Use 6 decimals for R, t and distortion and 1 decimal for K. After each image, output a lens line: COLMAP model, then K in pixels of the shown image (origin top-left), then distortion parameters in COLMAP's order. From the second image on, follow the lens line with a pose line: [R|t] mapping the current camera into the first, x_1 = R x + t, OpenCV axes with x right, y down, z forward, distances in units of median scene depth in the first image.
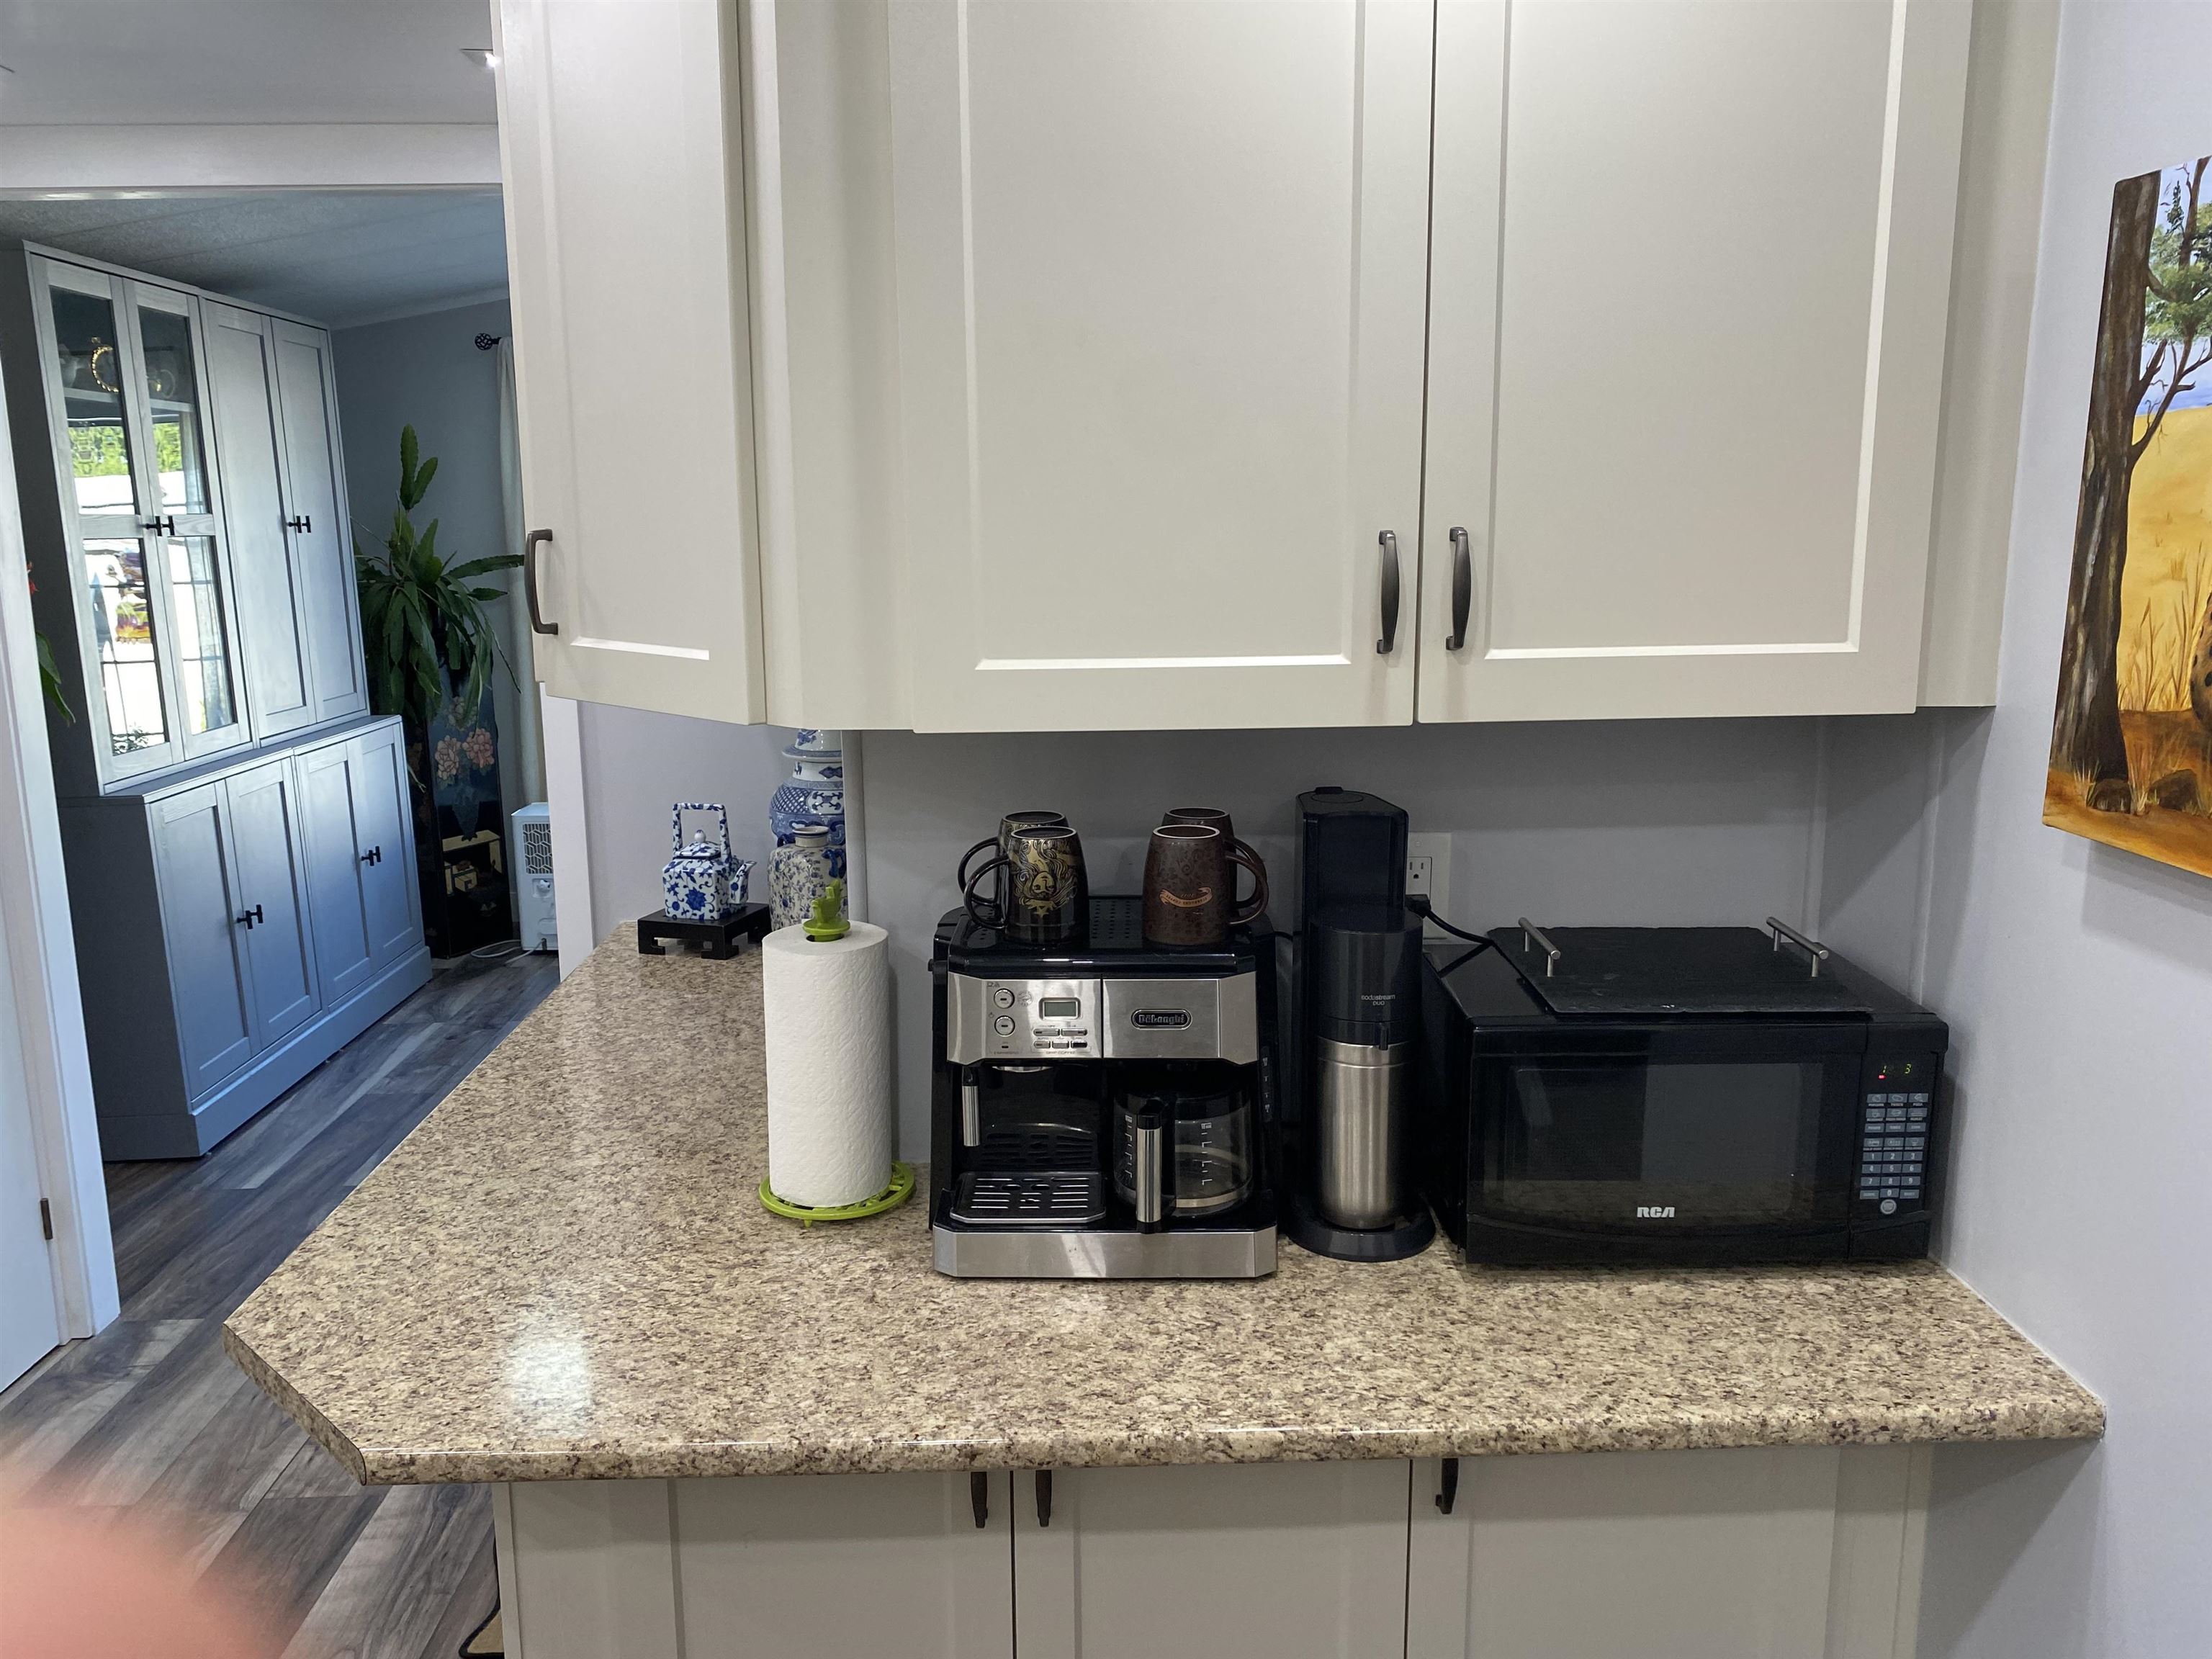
lens RADIAL K [[1711.7, 0, 1106.0], [0, 1711.7, 829.5], [0, 0, 1]] dist [0.010140, 0.007221]
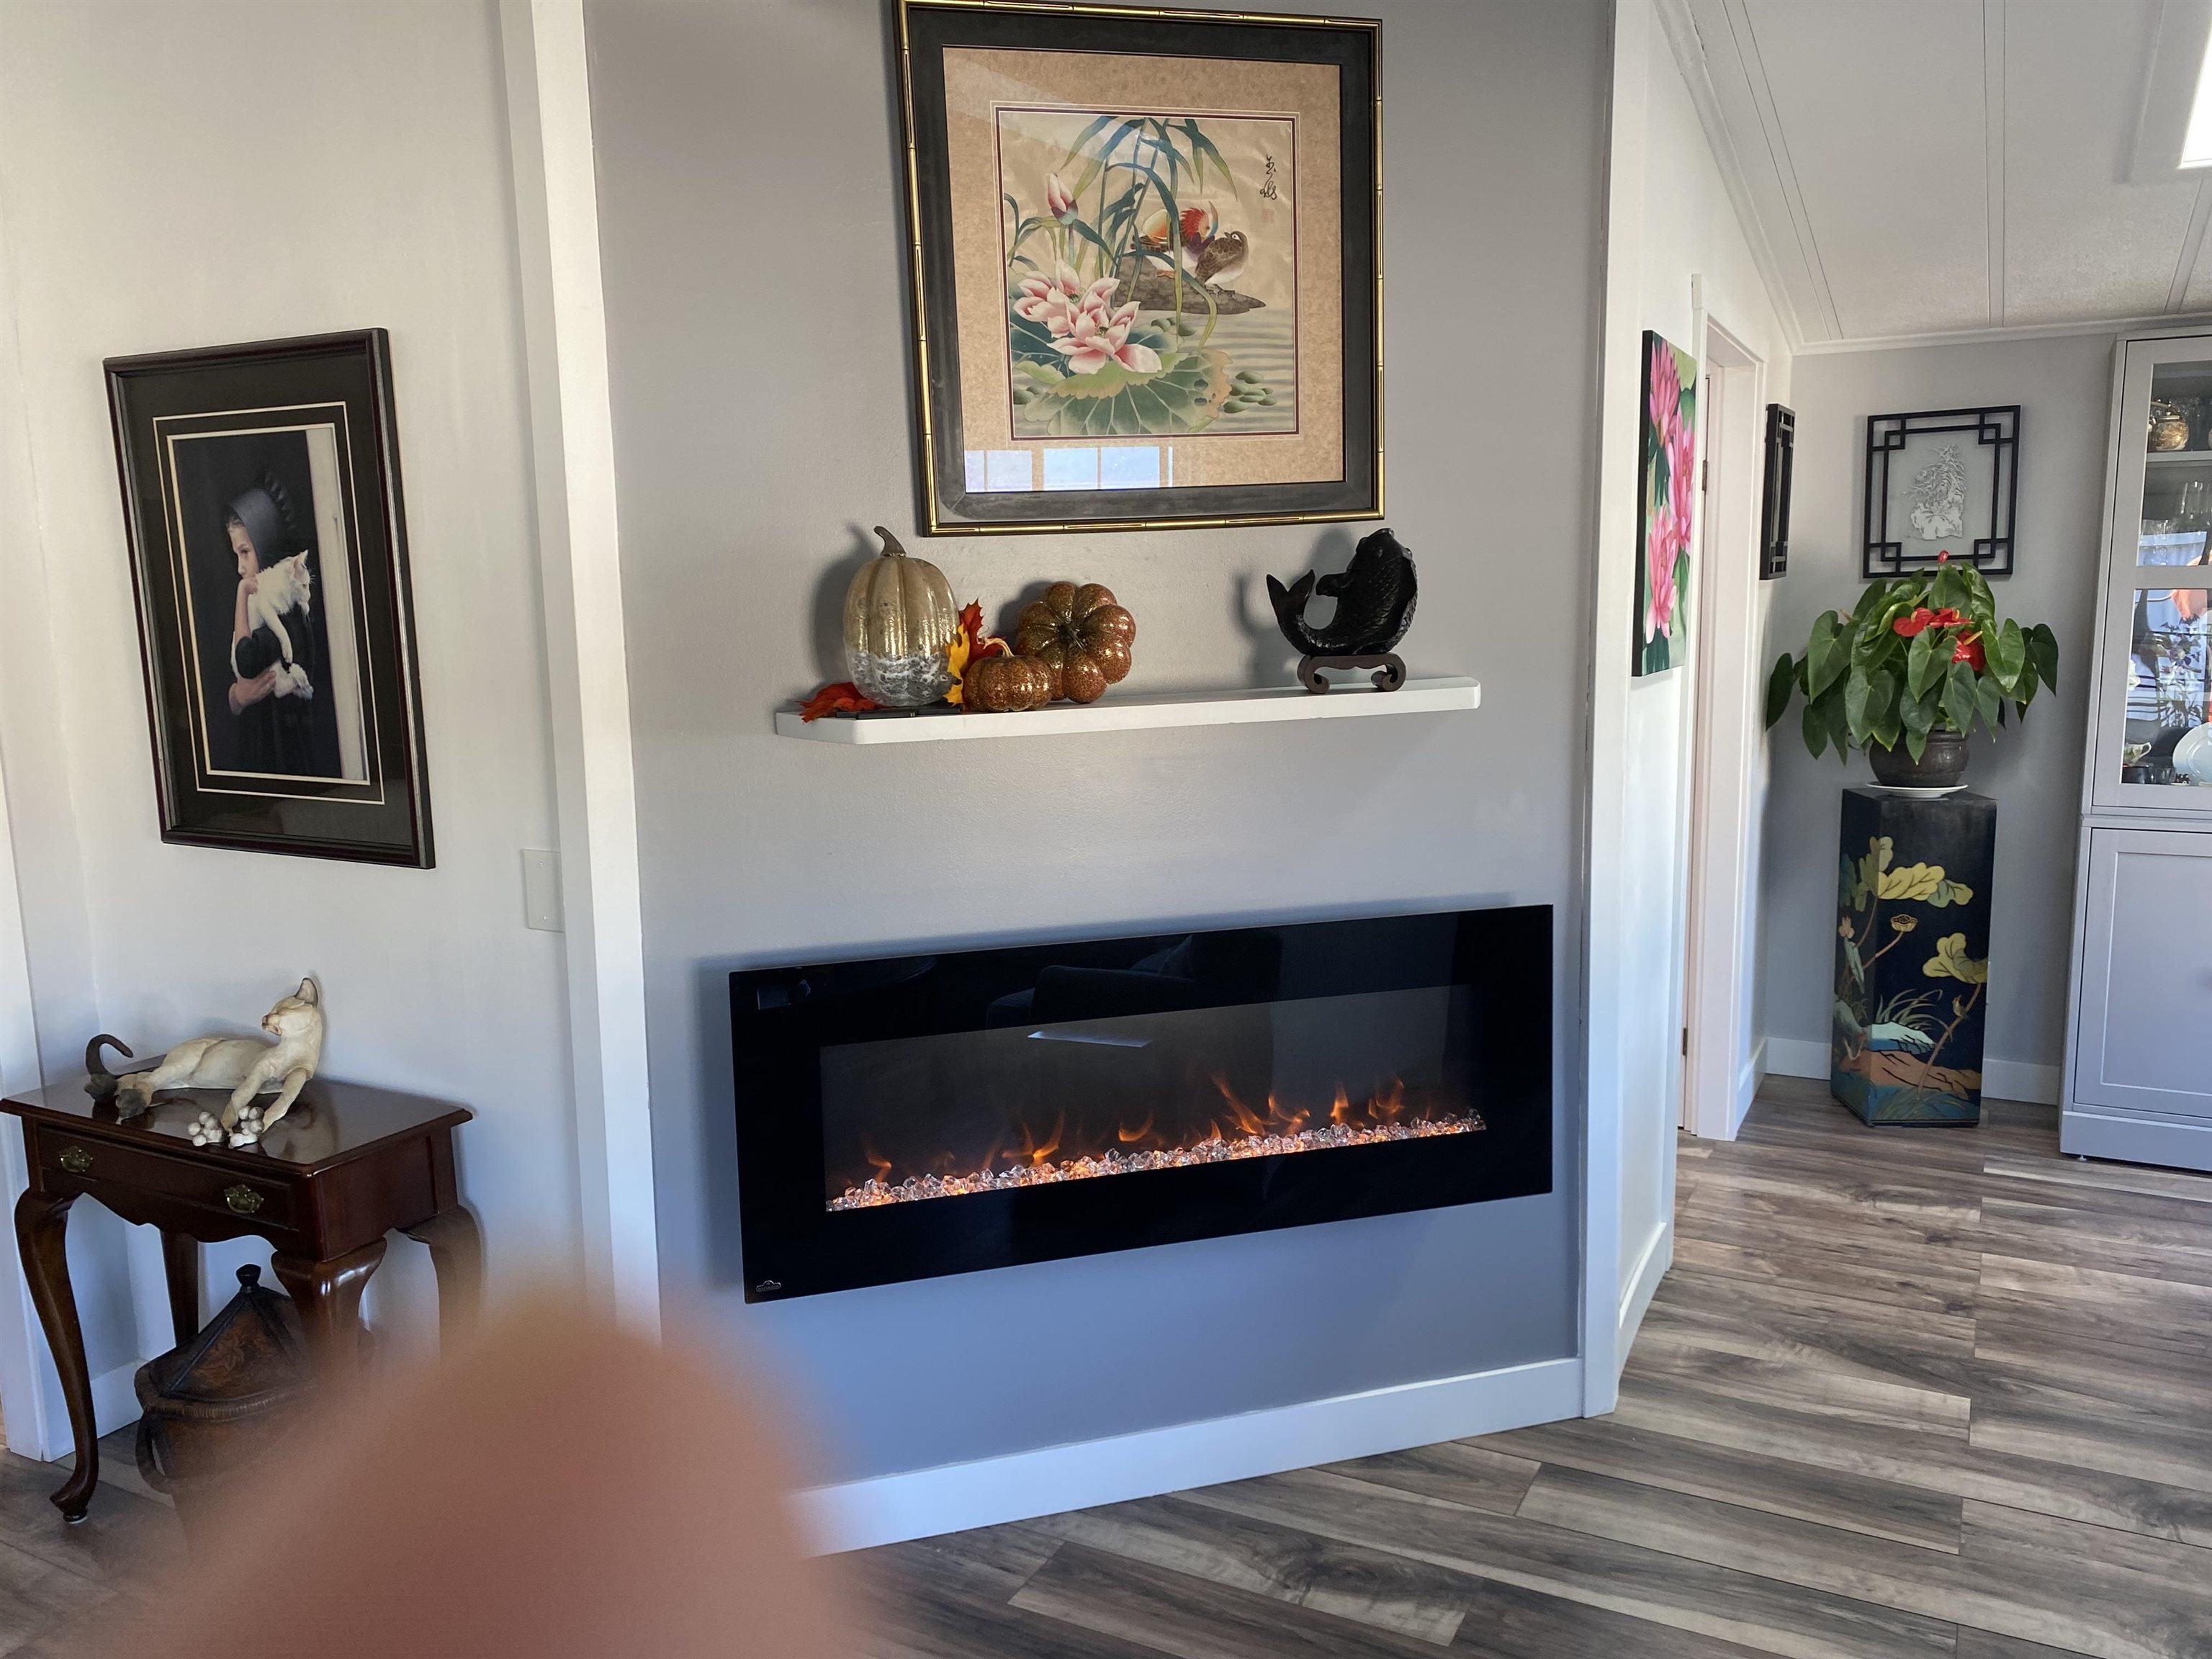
lens RADIAL K [[1711.7, 0, 1106.0], [0, 1711.7, 829.5], [0, 0, 1]] dist [0.010140, 0.007221]
pose [[-0.498393, 0.149029, -0.854046, 0.670190], [-0.141270, 0.957987, 0.249606, -0.190877], [0.855364, 0.245053, -0.456401, 0.918834]]
